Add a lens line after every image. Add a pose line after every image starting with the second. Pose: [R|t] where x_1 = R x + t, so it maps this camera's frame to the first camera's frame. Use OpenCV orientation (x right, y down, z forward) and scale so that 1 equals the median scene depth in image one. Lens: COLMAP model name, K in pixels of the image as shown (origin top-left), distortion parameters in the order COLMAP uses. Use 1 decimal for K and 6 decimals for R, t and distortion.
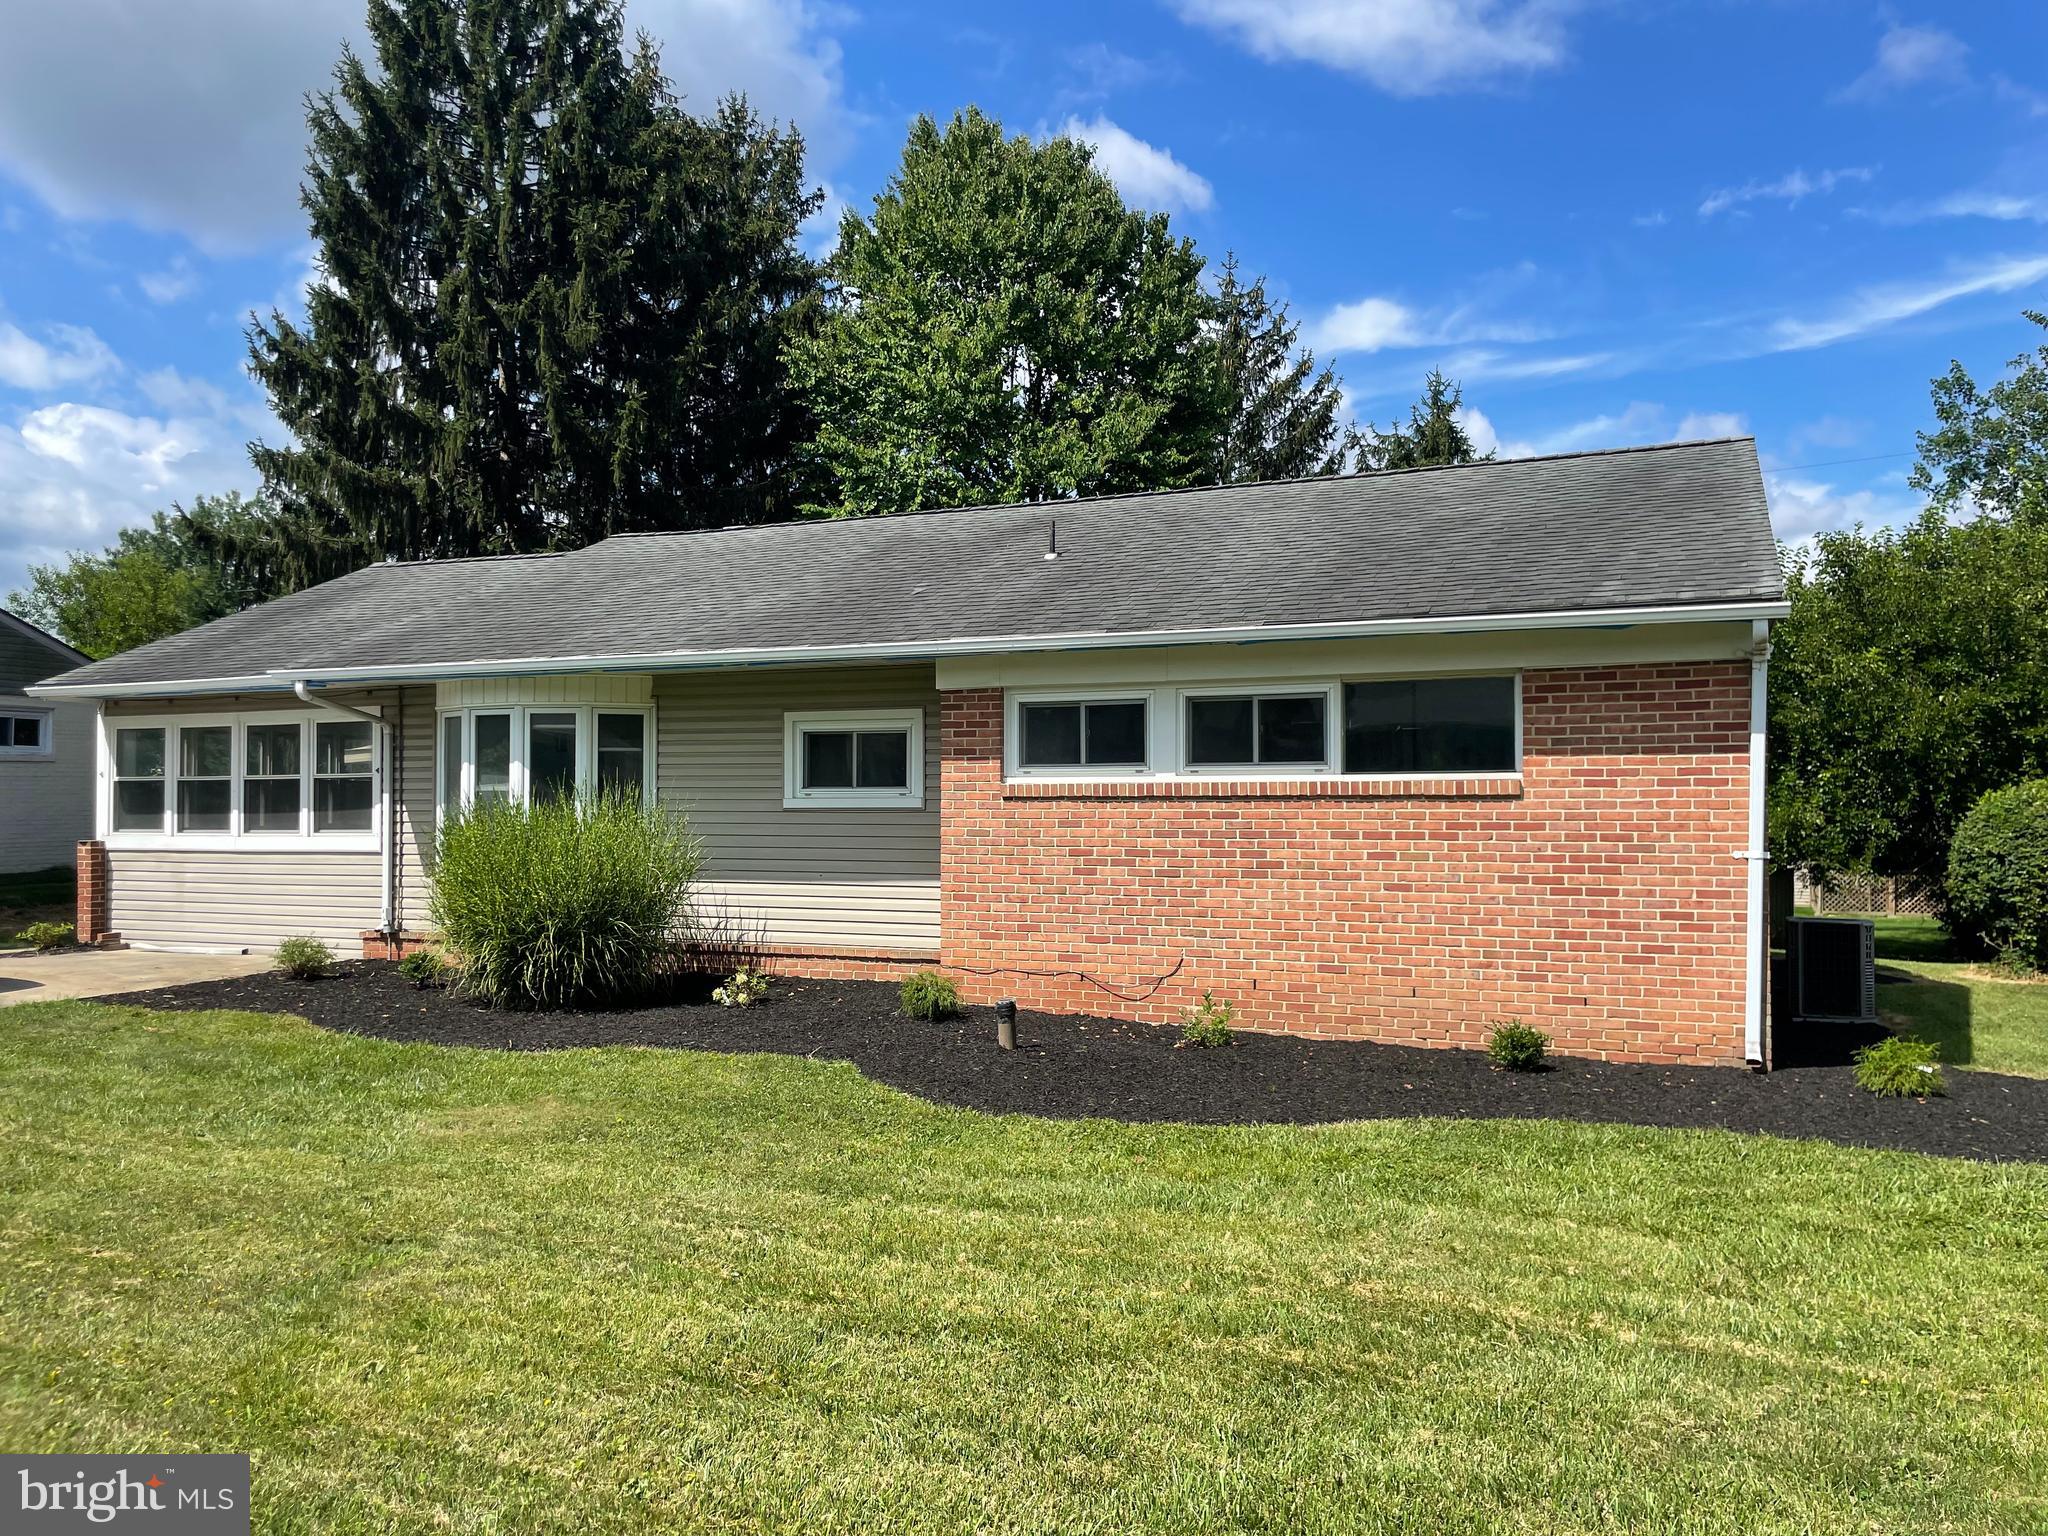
lens RADIAL K [[1596.8, 0, 1021.0], [0, 1596.8, 807.2], [0, 0, 1]] dist [0.083302, -0.127976]
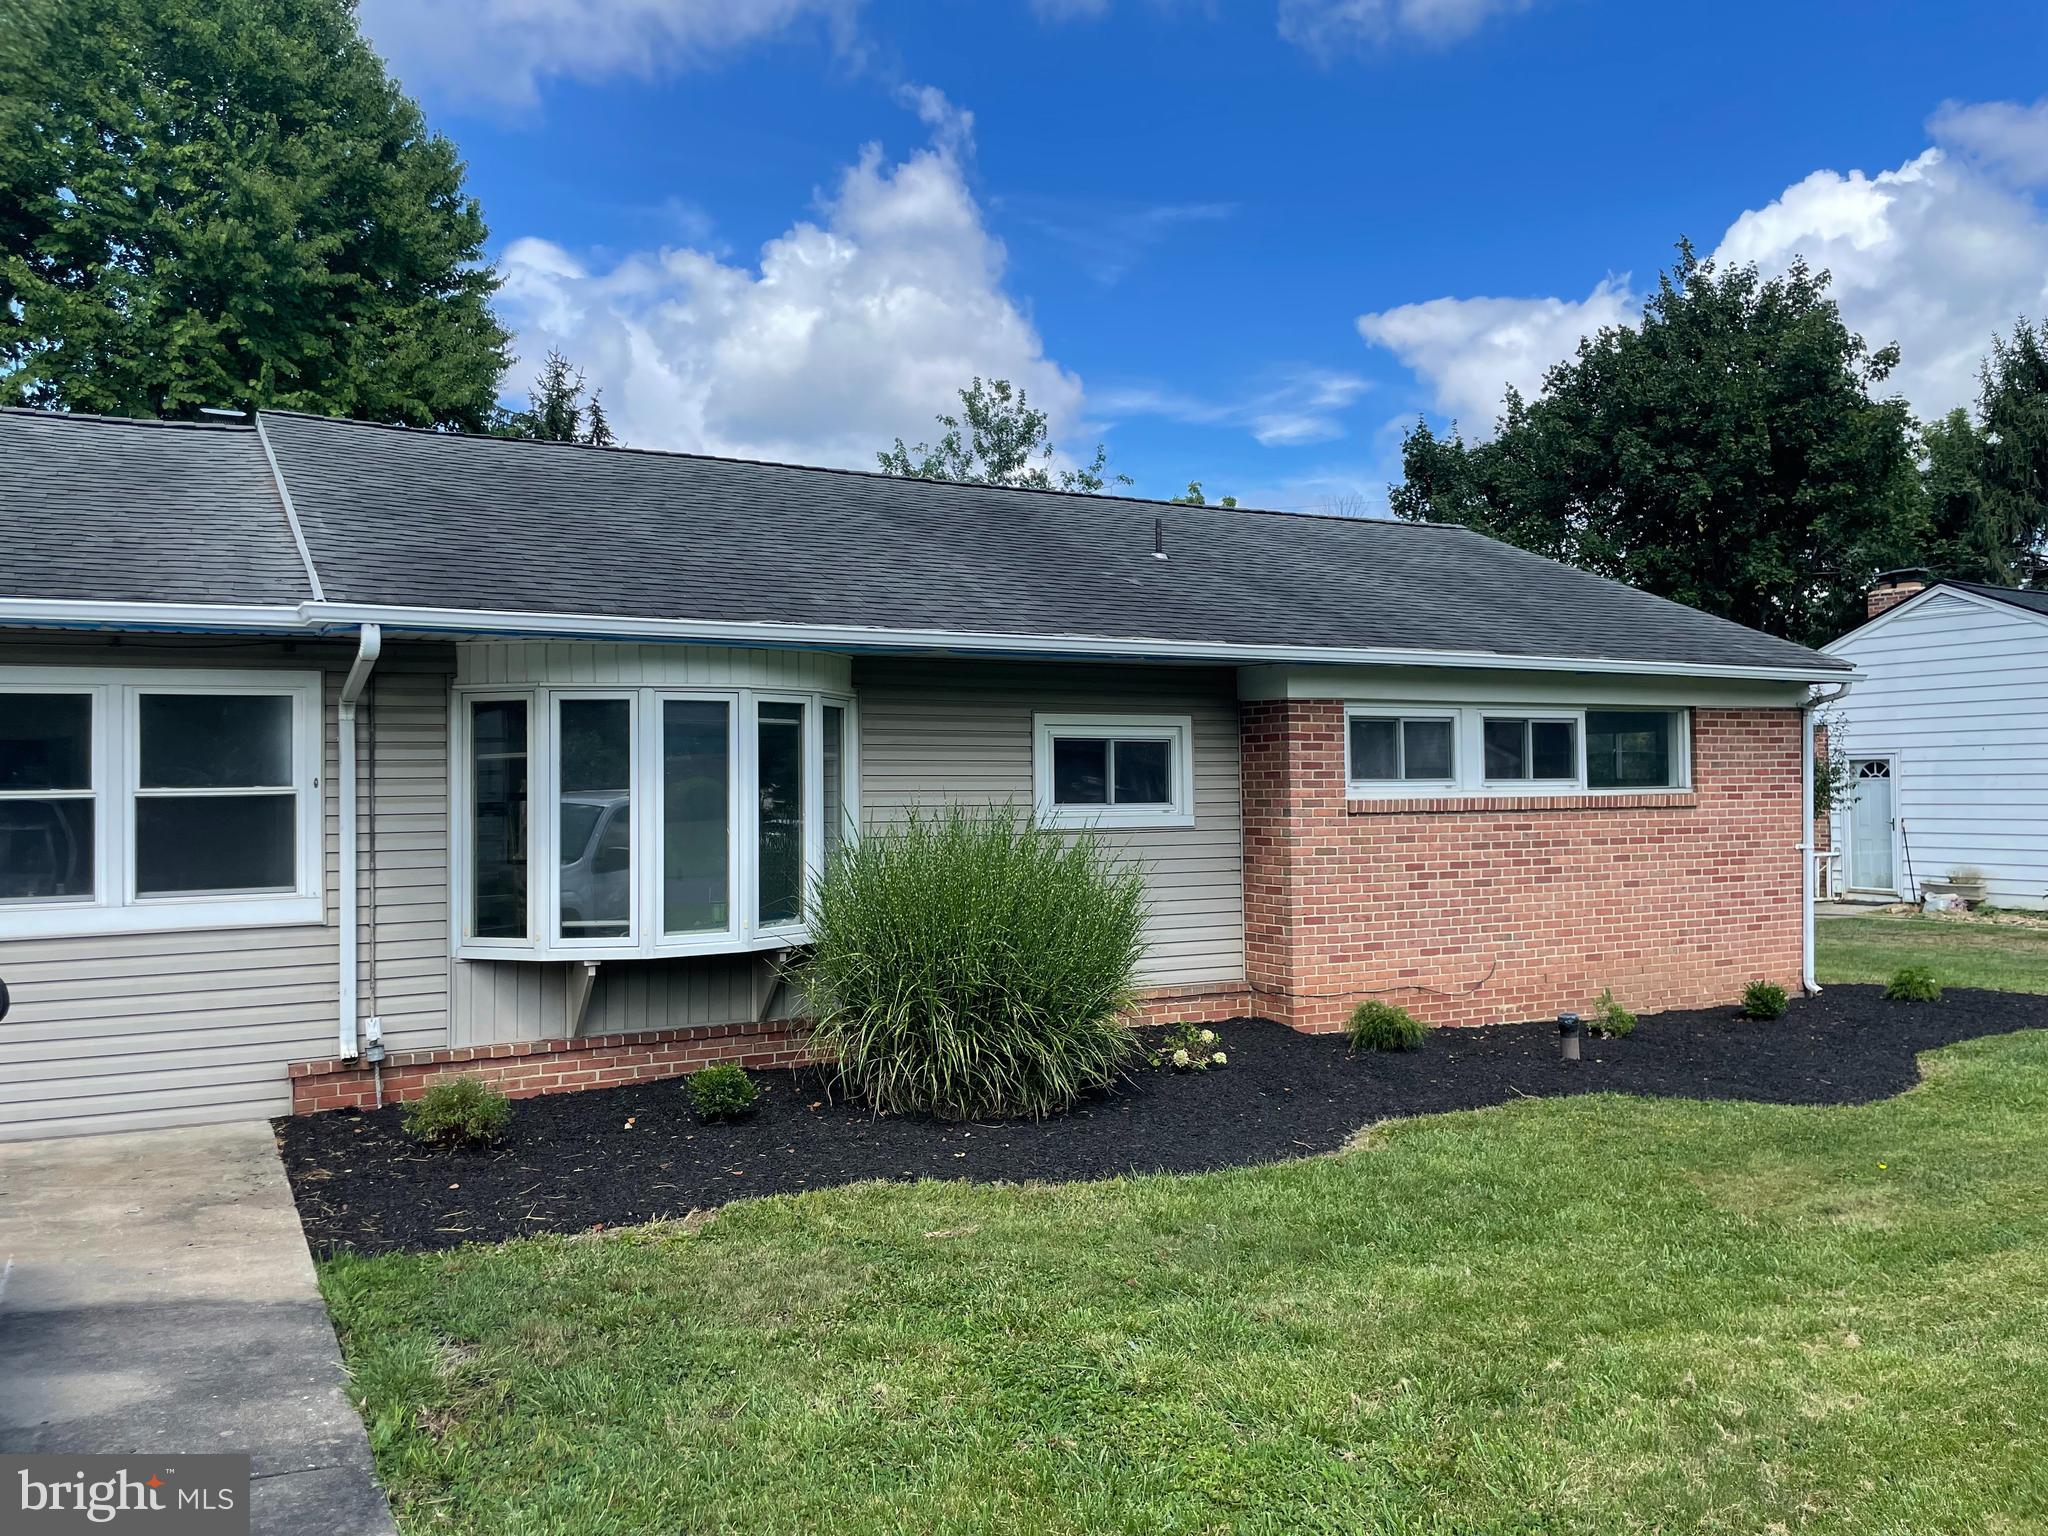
lens RADIAL K [[1537.0, 0, 1024.0], [0, 1537.0, 768.0], [0, 0, 1]] dist [0.000616, -0.000716]
pose [[0.626202, 0.007053, 0.779629, -0.883553], [0.011363, 0.999770, -0.018171, -0.019330], [-0.779578, 0.020238, 0.625978, 0.588595]]
